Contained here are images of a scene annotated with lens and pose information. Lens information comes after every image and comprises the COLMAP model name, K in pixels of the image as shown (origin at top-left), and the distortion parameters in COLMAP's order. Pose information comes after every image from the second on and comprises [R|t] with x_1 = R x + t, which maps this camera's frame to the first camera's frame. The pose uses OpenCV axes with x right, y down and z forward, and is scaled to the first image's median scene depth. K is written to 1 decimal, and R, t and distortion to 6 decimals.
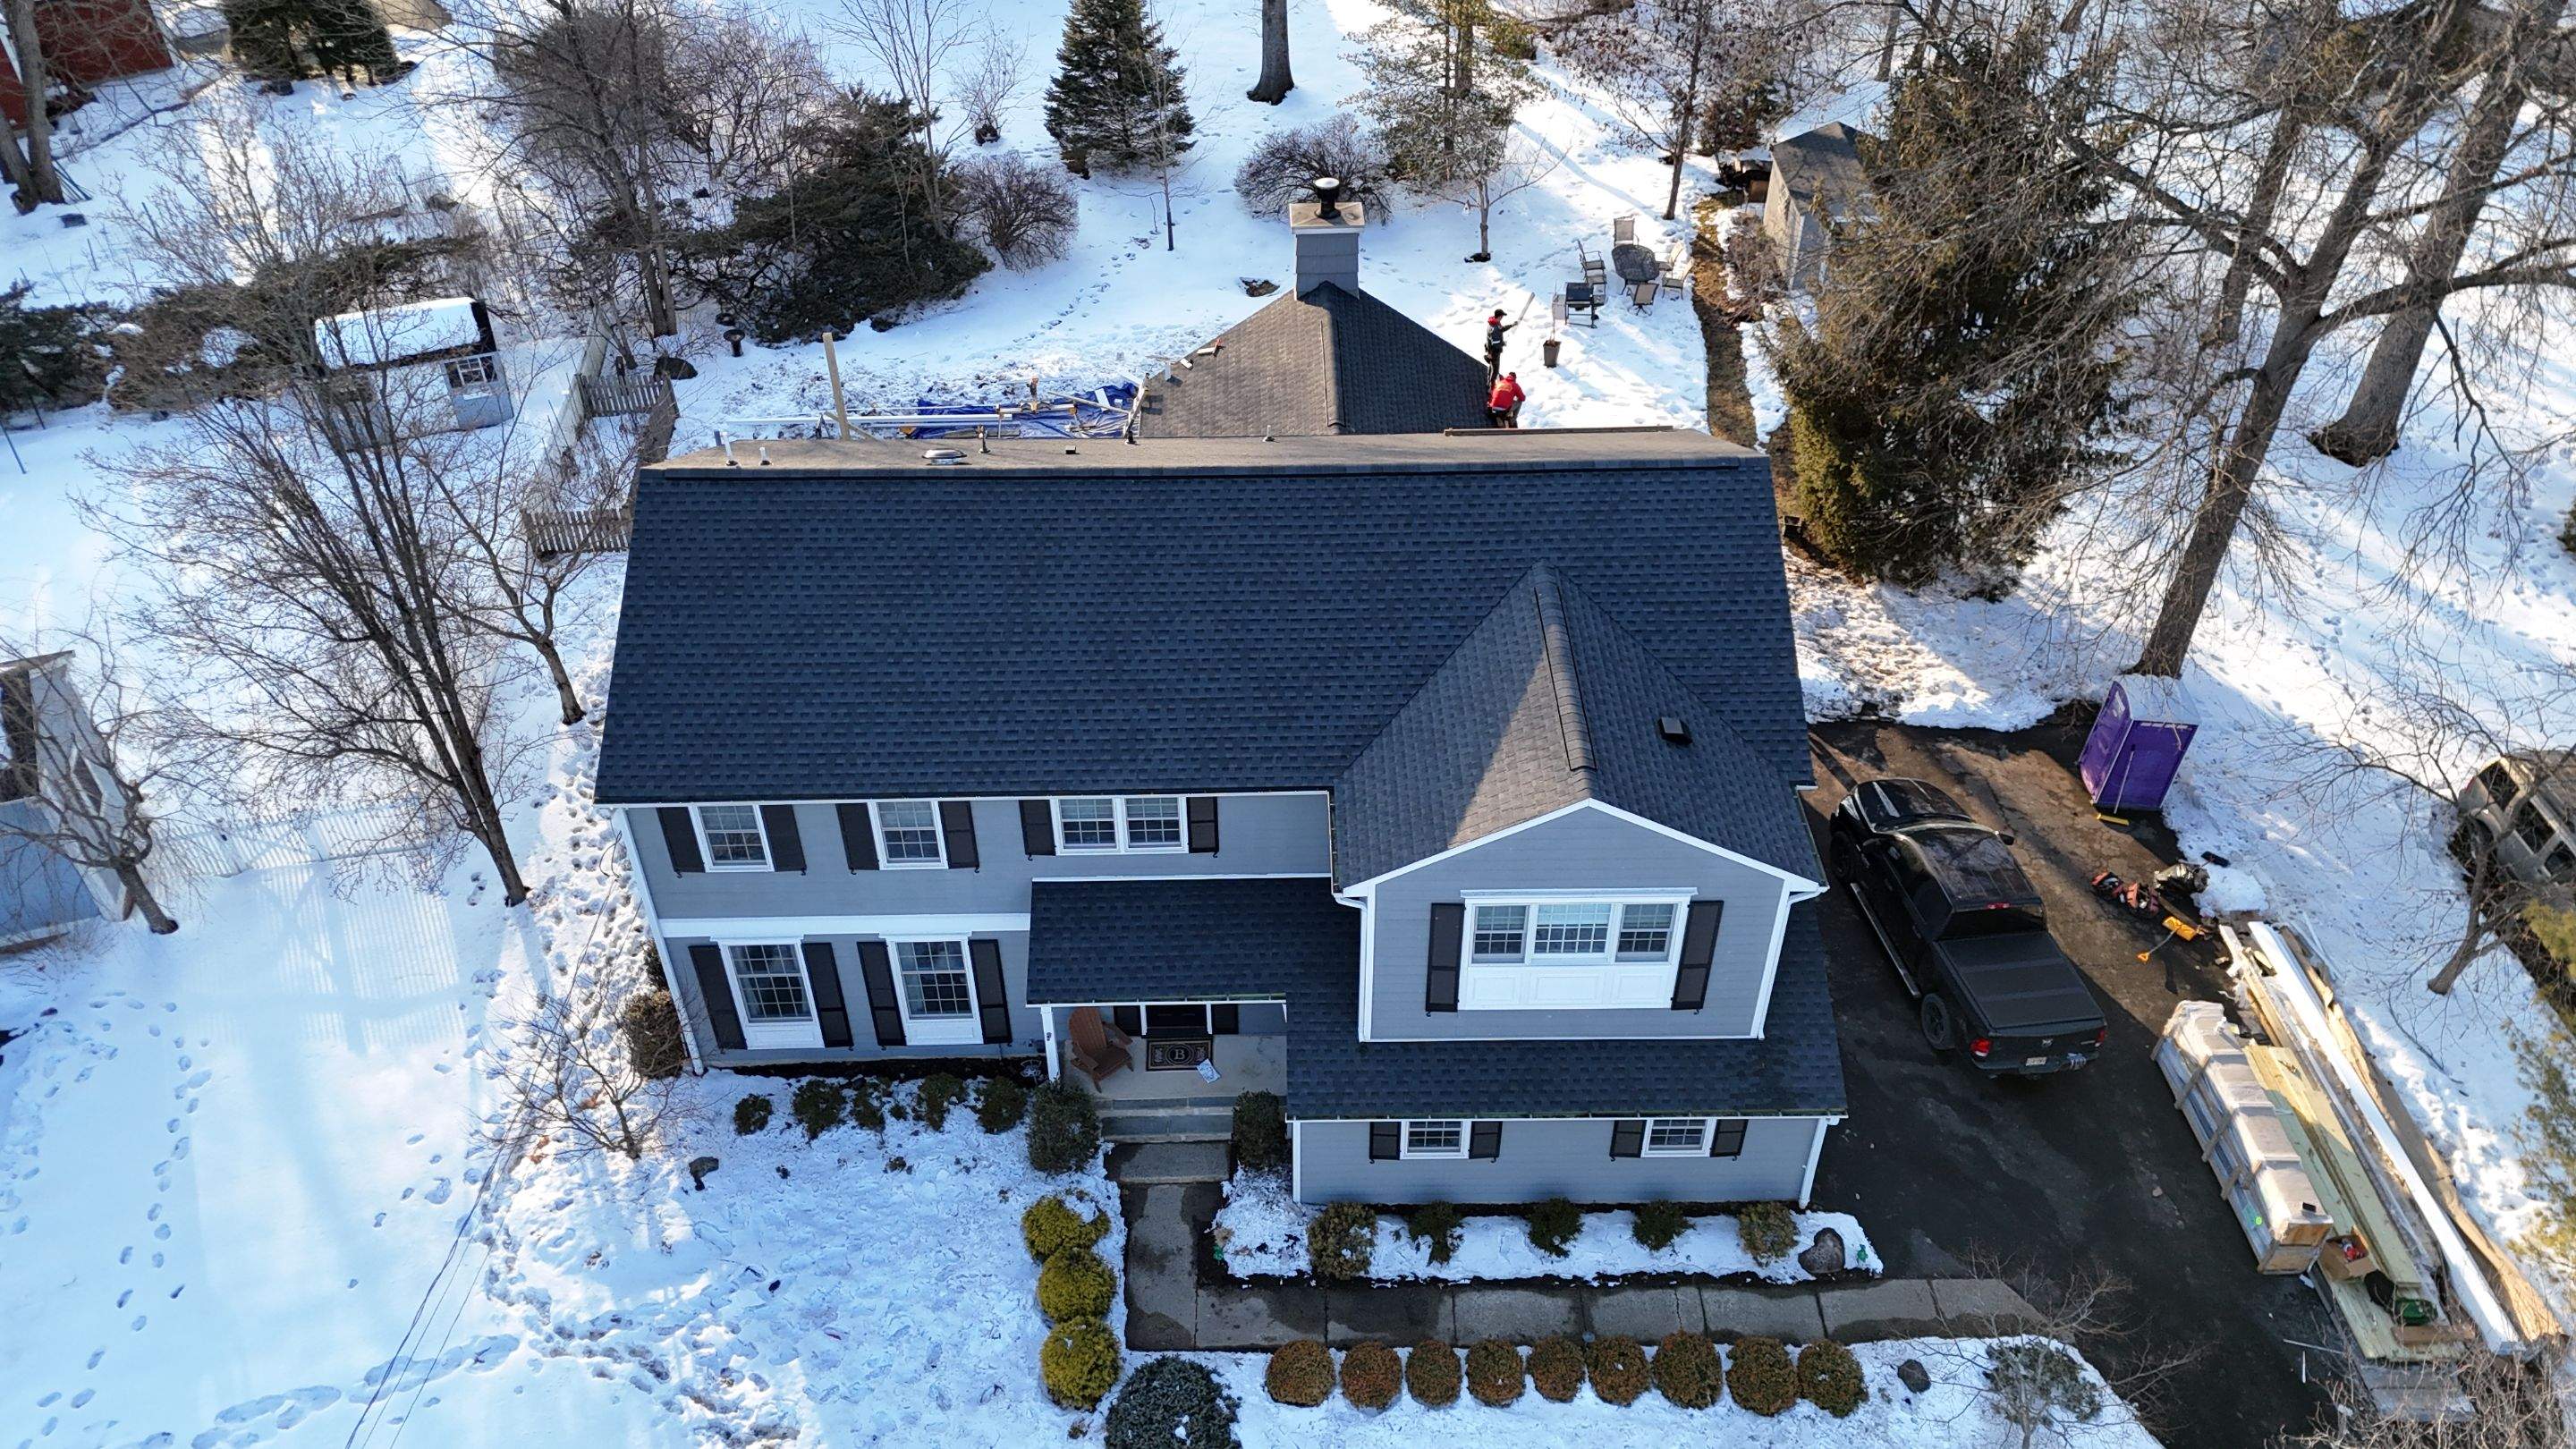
lens RADIAL K [[1887.7, 0, 1288.0], [0, 1887.7, 724.5], [0, 0, 1]] dist [0.116289, -0.209536]
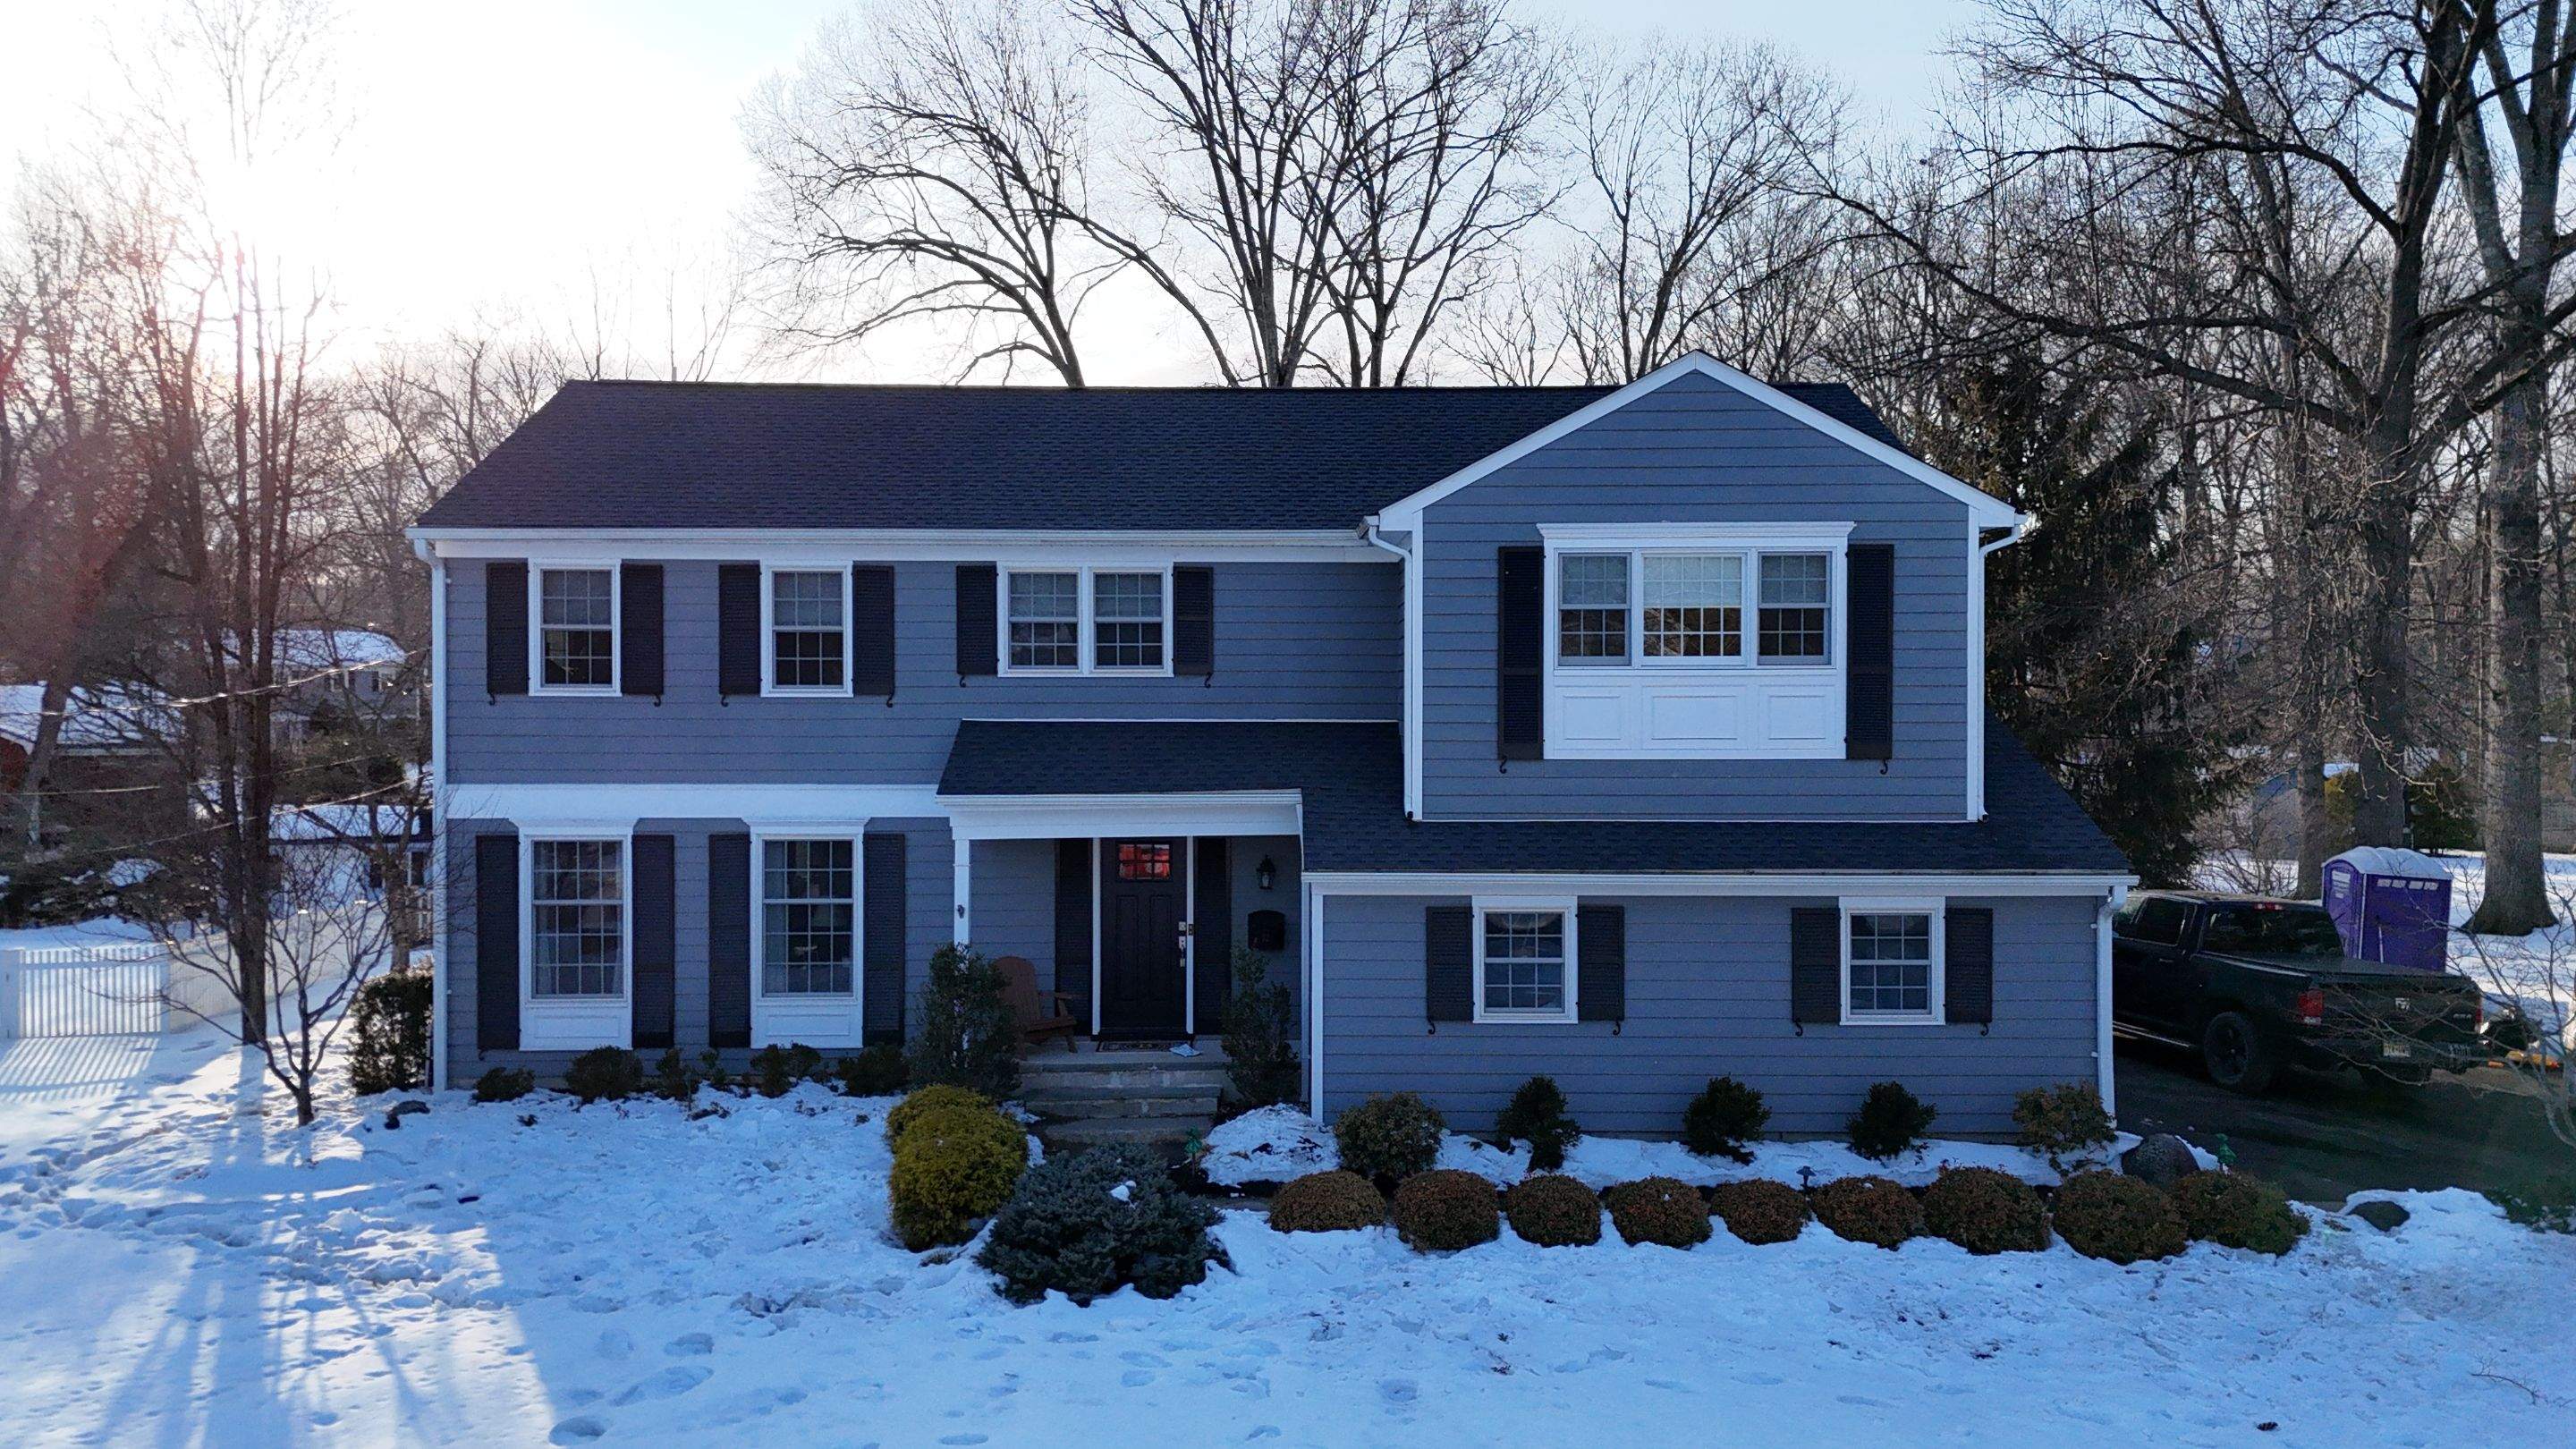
lens RADIAL K [[1887.7, 0, 1288.0], [0, 1887.7, 724.5], [0, 0, 1]] dist [0.116289, -0.209536]
pose [[0.999983, 0.005417, -0.001993, -0.004443], [-0.005464, 0.777345, -0.629051, 0.531982], [-0.001859, 0.629052, 0.777361, 0.401105]]
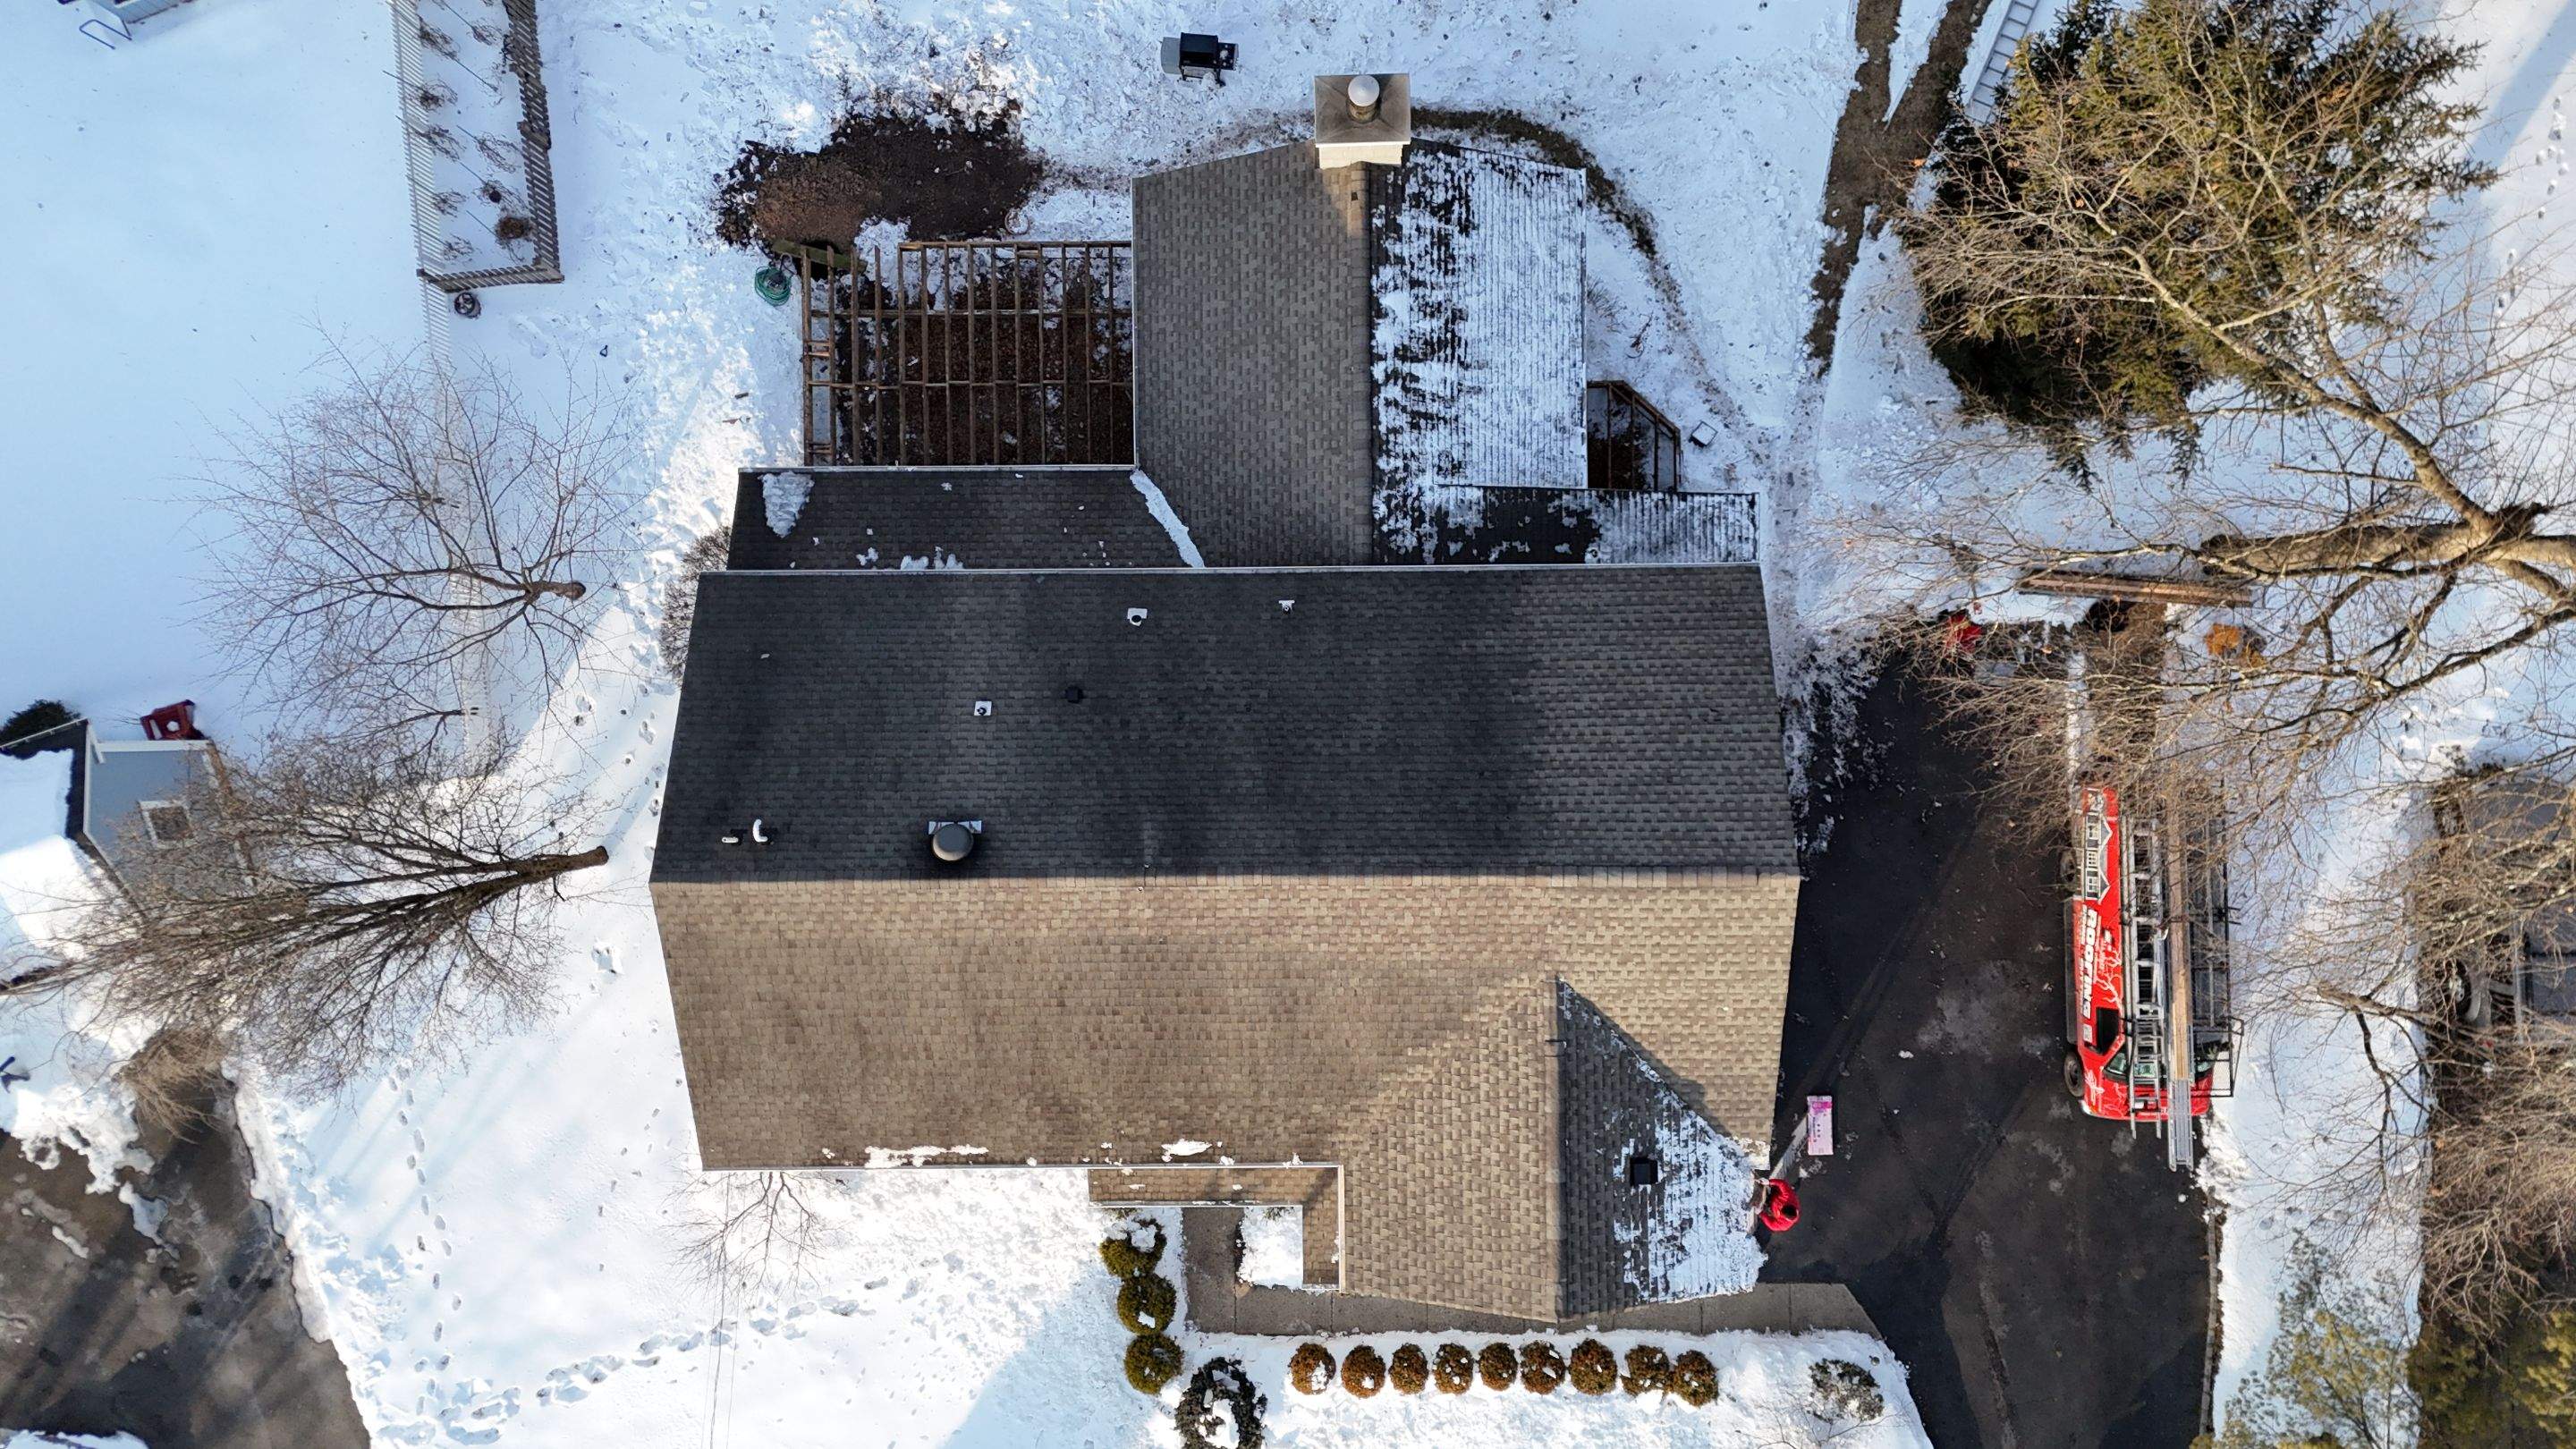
lens RADIAL K [[1885.7, 0, 1288.0], [0, 1885.7, 724.5], [0, 0, 1]] dist [0.084608, -0.082721]
pose [[0.999902, 0.006338, -0.012485, 0.002463], [0.005549, 0.639315, 0.768925, -0.917317], [0.012856, -0.768919, 0.639217, 0.427745]]
